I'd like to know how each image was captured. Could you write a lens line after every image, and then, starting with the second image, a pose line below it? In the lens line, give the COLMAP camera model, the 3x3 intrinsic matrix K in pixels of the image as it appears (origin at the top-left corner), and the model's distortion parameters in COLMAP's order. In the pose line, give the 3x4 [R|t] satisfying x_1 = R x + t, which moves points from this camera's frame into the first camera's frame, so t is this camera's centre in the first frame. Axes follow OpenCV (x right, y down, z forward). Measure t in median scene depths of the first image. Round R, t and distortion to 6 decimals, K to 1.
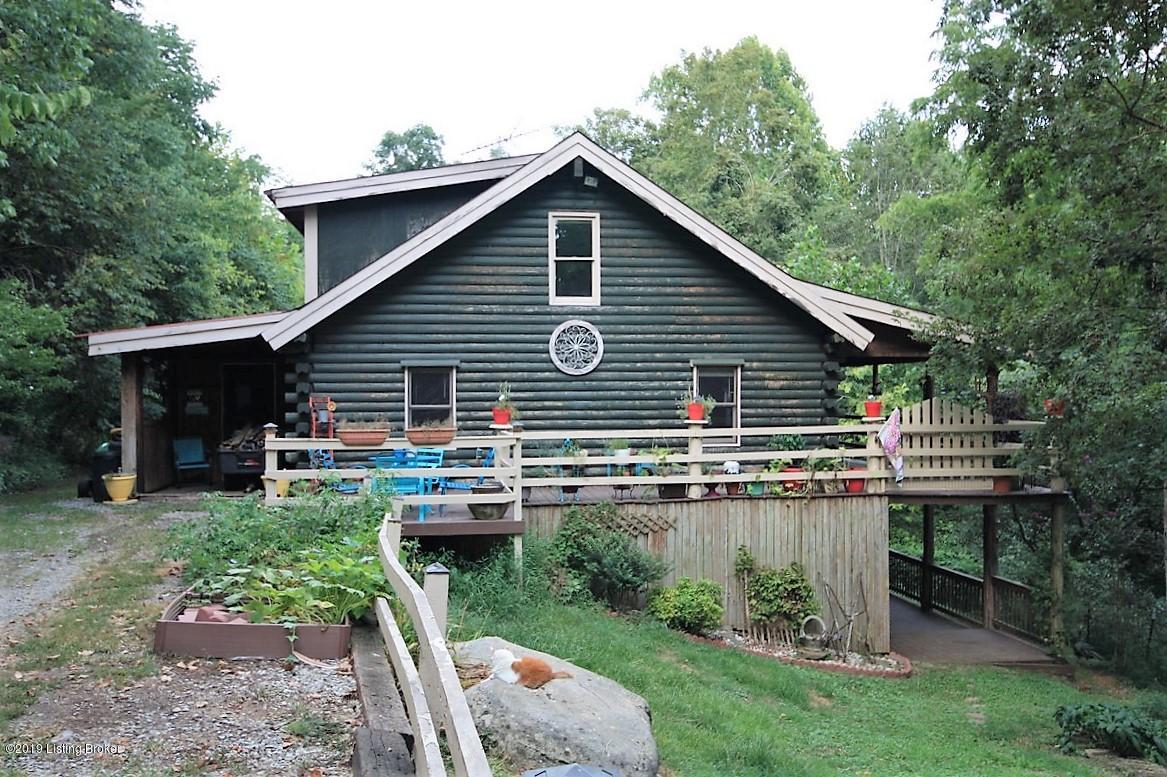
lens RADIAL K [[1077.9, 0, 583.4], [0, 1077.9, 367.8], [0, 0, 1]] dist [-0.019635, 0.117514]
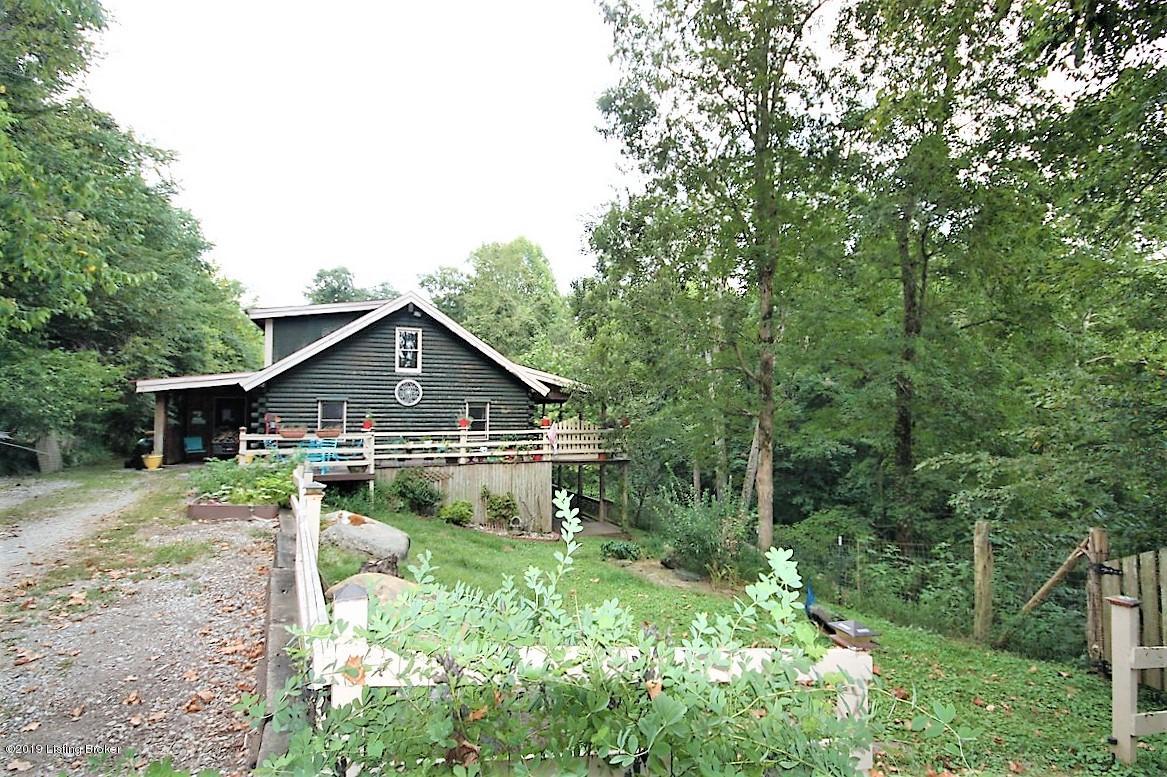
lens RADIAL K [[560.4, 0, 583.5], [0, 560.4, 388.5], [0, 0, 1]] dist [0.002923, 0.000713]
pose [[0.965445, 0.021344, 0.259730, 0.039062], [-0.014320, 0.999480, -0.028907, -0.000145], [-0.260212, 0.024189, 0.965249, -0.140631]]
